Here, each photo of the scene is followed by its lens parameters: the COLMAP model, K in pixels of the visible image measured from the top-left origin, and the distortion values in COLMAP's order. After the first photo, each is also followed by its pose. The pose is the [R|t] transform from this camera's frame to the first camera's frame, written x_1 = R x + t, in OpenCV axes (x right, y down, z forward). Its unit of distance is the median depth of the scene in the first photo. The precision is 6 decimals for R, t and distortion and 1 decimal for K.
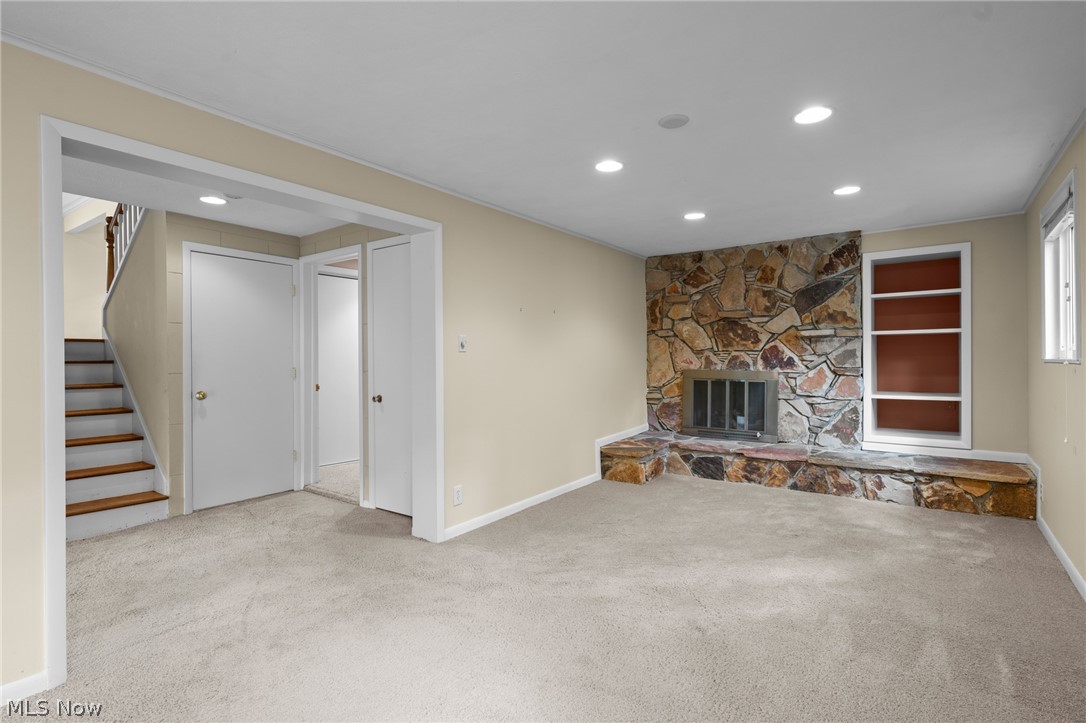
lens RADIAL K [[532.8, 0, 553.0], [0, 532.8, 360.2], [0, 0, 1]] dist [0.002225, -0.000392]
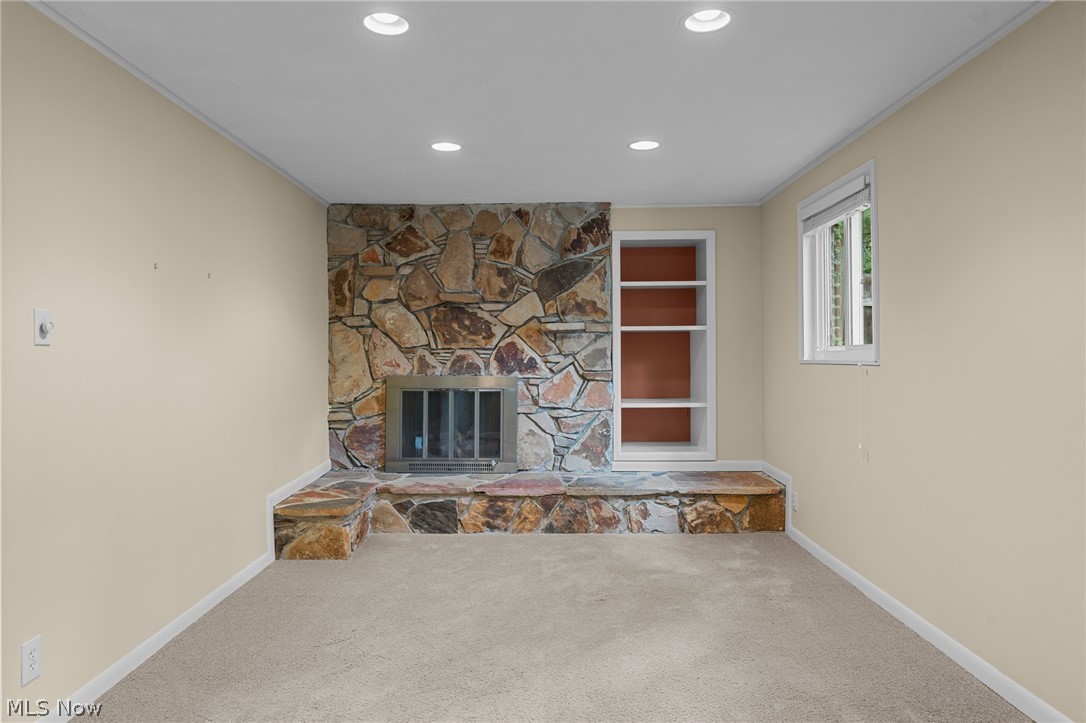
lens RADIAL K [[693.2, 0, 539.2], [0, 693.2, 357.1], [0, 0, 1]] dist [-0.000431, -0.002206]
pose [[0.817543, 0.002127, 0.575863, -0.118919], [0.001894, 0.999978, -0.006383, -0.000336], [-0.575864, 0.006309, 0.817521, 0.190291]]
